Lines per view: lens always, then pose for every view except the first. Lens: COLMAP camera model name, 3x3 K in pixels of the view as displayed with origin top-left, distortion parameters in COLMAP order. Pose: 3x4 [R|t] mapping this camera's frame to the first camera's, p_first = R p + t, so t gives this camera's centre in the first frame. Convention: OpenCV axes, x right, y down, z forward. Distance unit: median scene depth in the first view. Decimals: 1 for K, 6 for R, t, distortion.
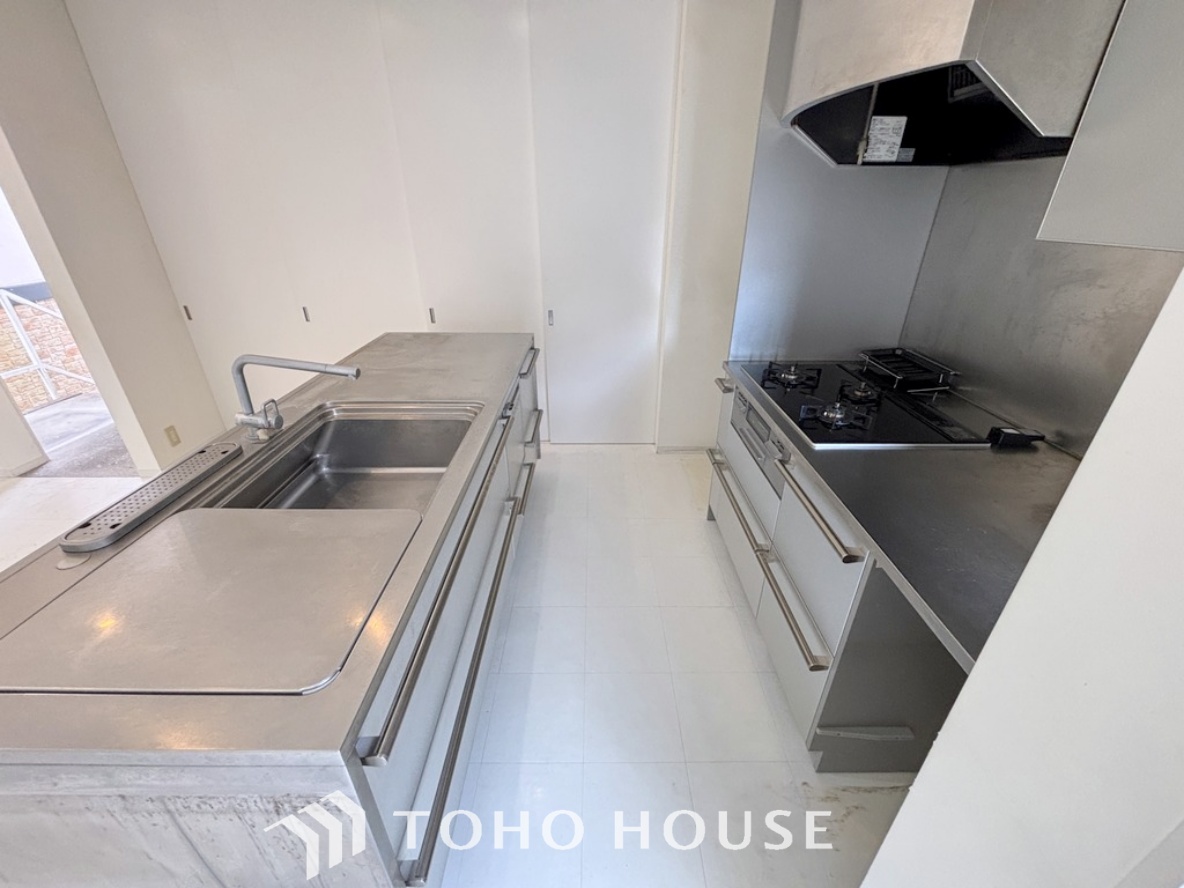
lens RADIAL K [[477.8, 0, 588.3], [0, 477.8, 439.2], [0, 0, 1]] dist [-0.001888, -0.000356]
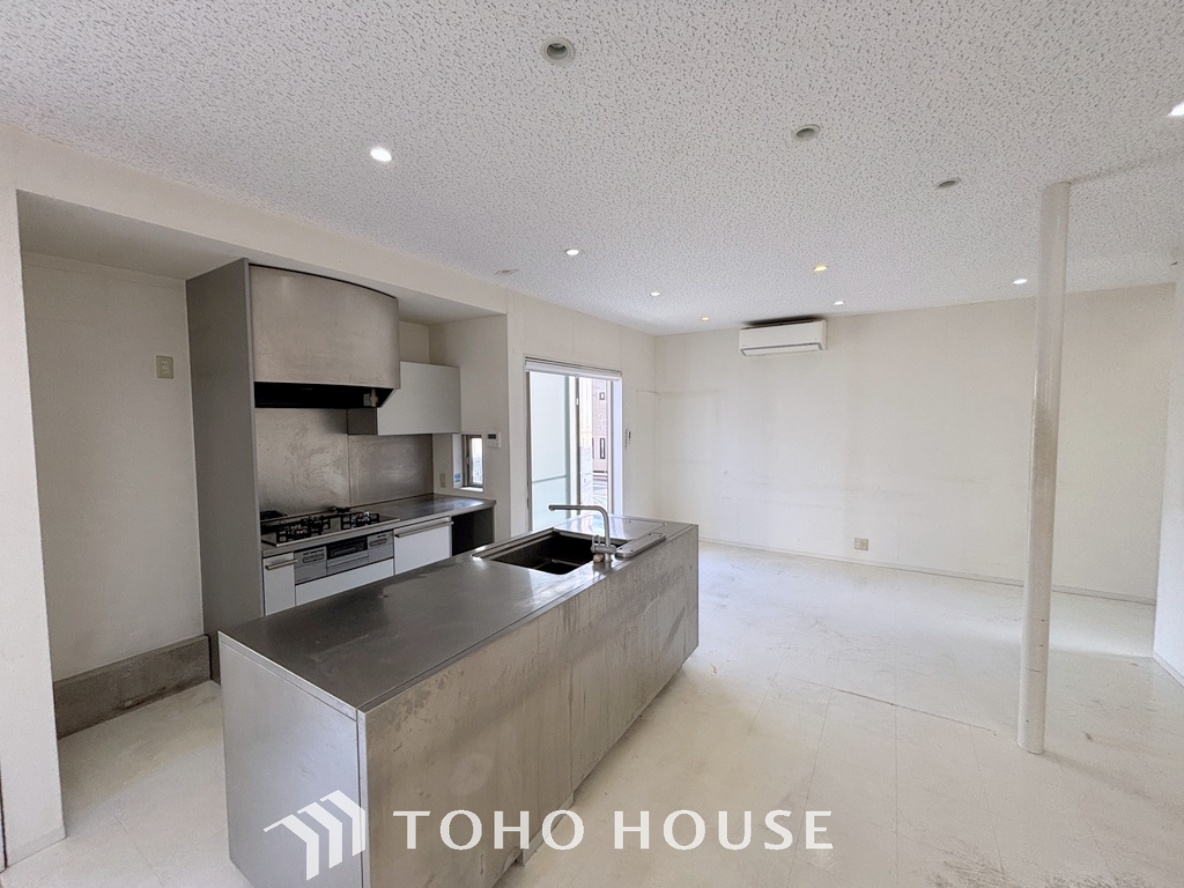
lens RADIAL K [[475.3, 0, 594.8], [0, 475.3, 442.9], [0, 0, 1]] dist [0.005298, 0.000095]
pose [[-0.850721, -0.020865, 0.525203, -1.200545], [0.244721, 0.868581, 0.430904, -0.834133], [-0.465172, 0.495108, -0.733814, 1.611891]]
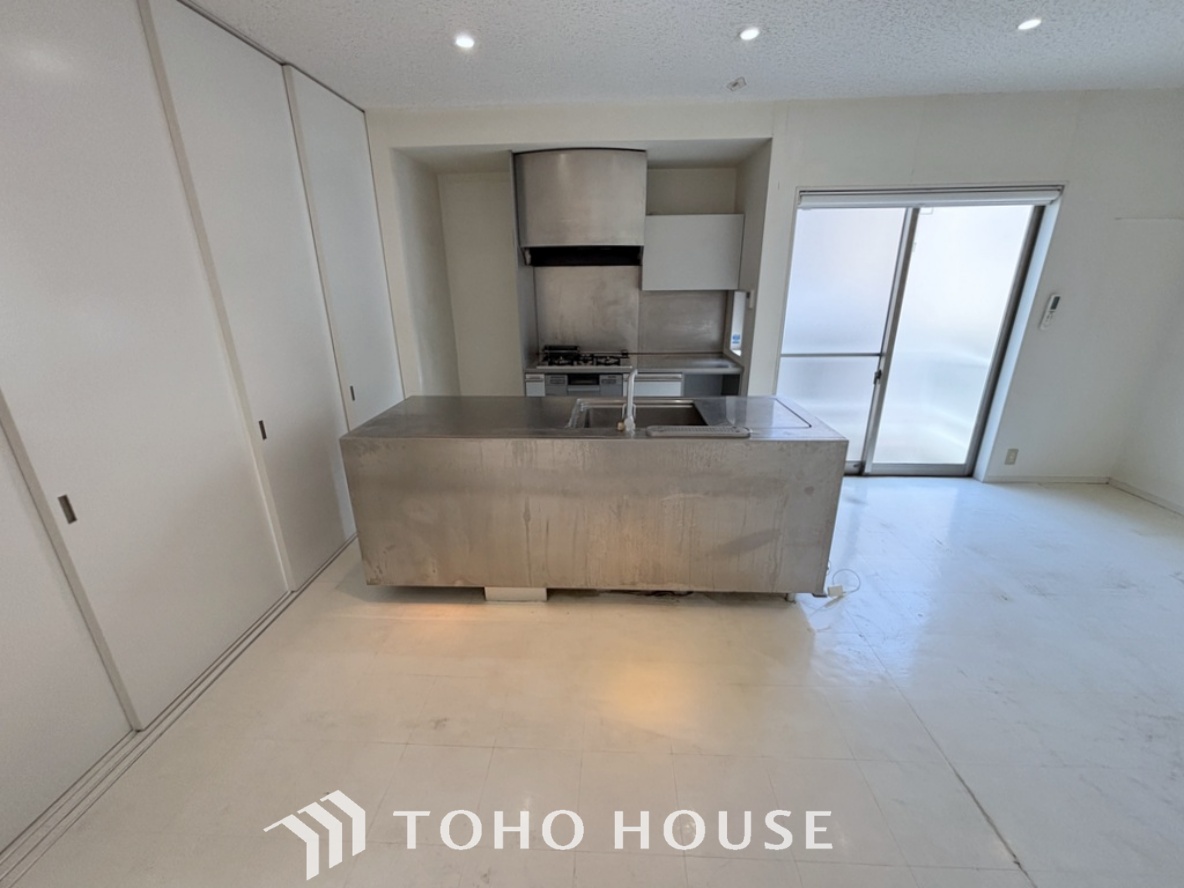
lens RADIAL K [[486.7, 0, 591.7], [0, 486.7, 440.5], [0, 0, 1]] dist [-0.001163, -0.000234]
pose [[0.036841, -0.315730, 0.948134, -1.759877], [0.459634, 0.847818, 0.264465, -0.358076], [-0.887344, 0.426051, 0.176355, 0.695432]]
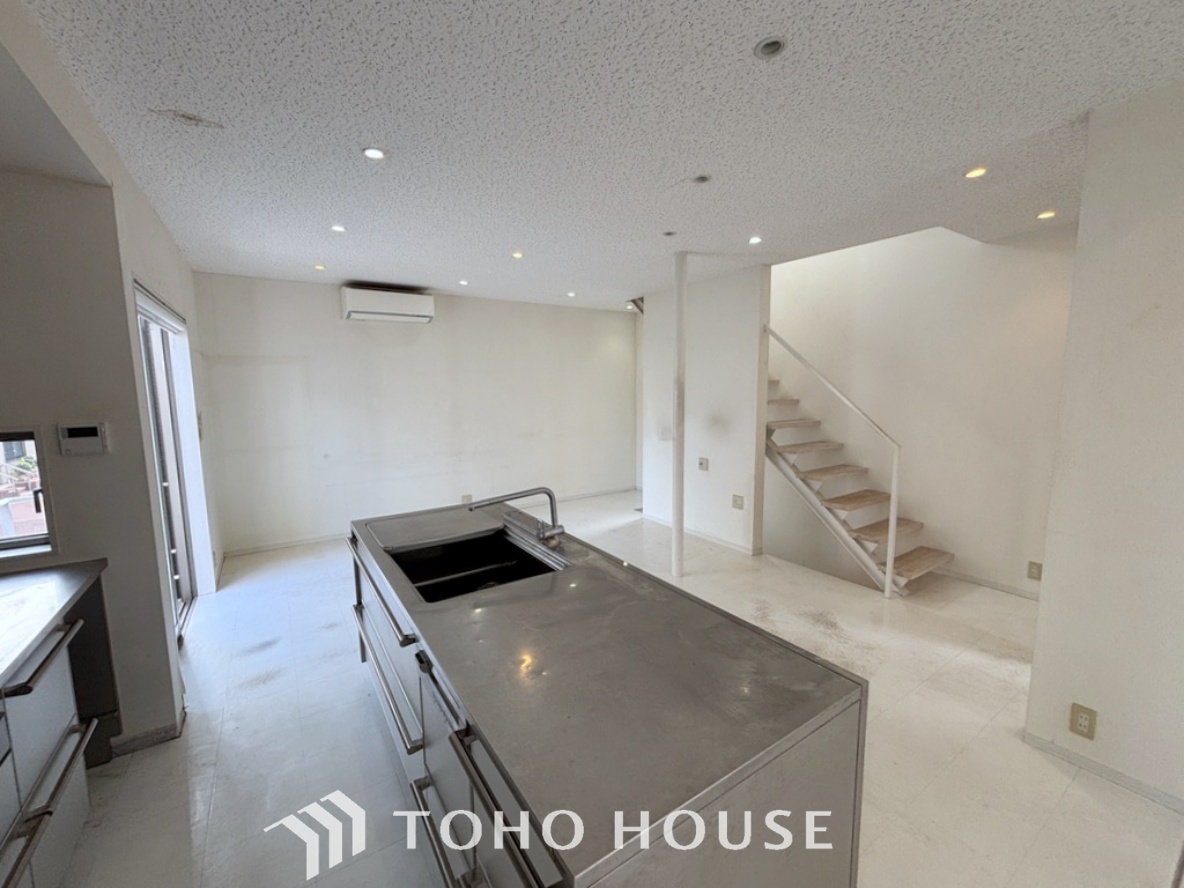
lens RADIAL K [[486.7, 0, 591.7], [0, 486.7, 440.5], [0, 0, 1]] dist [-0.001163, -0.000234]
pose [[-0.827297, 0.078423, -0.556264, 0.009966], [-0.239748, 0.846213, 0.475862, -0.814887], [0.508036, 0.527043, -0.681267, 1.552333]]
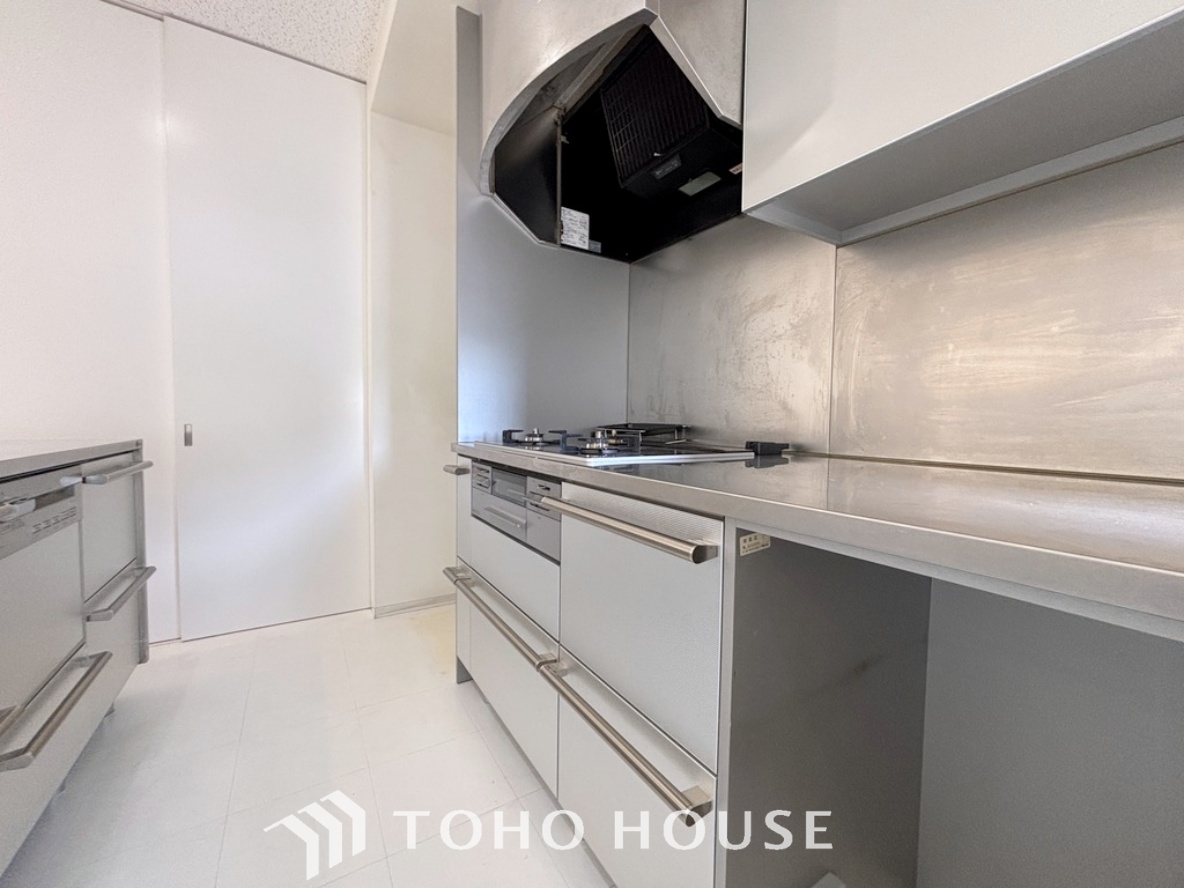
lens RADIAL K [[477.0, 0, 592.7], [0, 477.0, 442.3], [0, 0, 1]] dist [-0.000649, 0.000235]
pose [[0.846634, -0.011354, 0.532054, 0.076658], [0.224948, 0.913701, -0.338452, 0.178672], [-0.482296, 0.406229, 0.776124, 0.336627]]
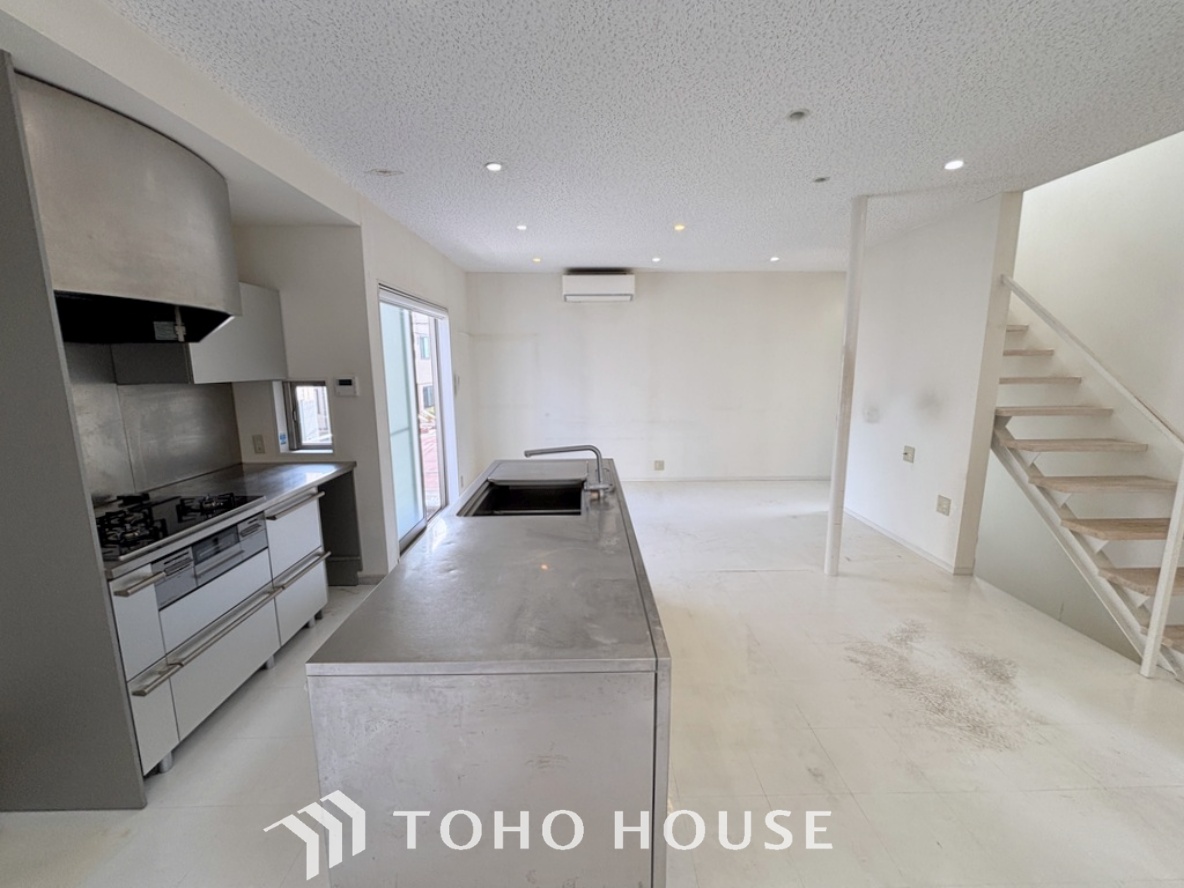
lens RADIAL K [[482.2, 0, 593.3], [0, 482.2, 441.5], [0, 0, 1]] dist [0.000445, -0.000058]
pose [[-0.999609, 0.014559, -0.023855, -0.516249], [-0.002312, 0.807593, 0.589736, -0.907759], [0.027851, 0.589561, -0.807244, 1.797954]]
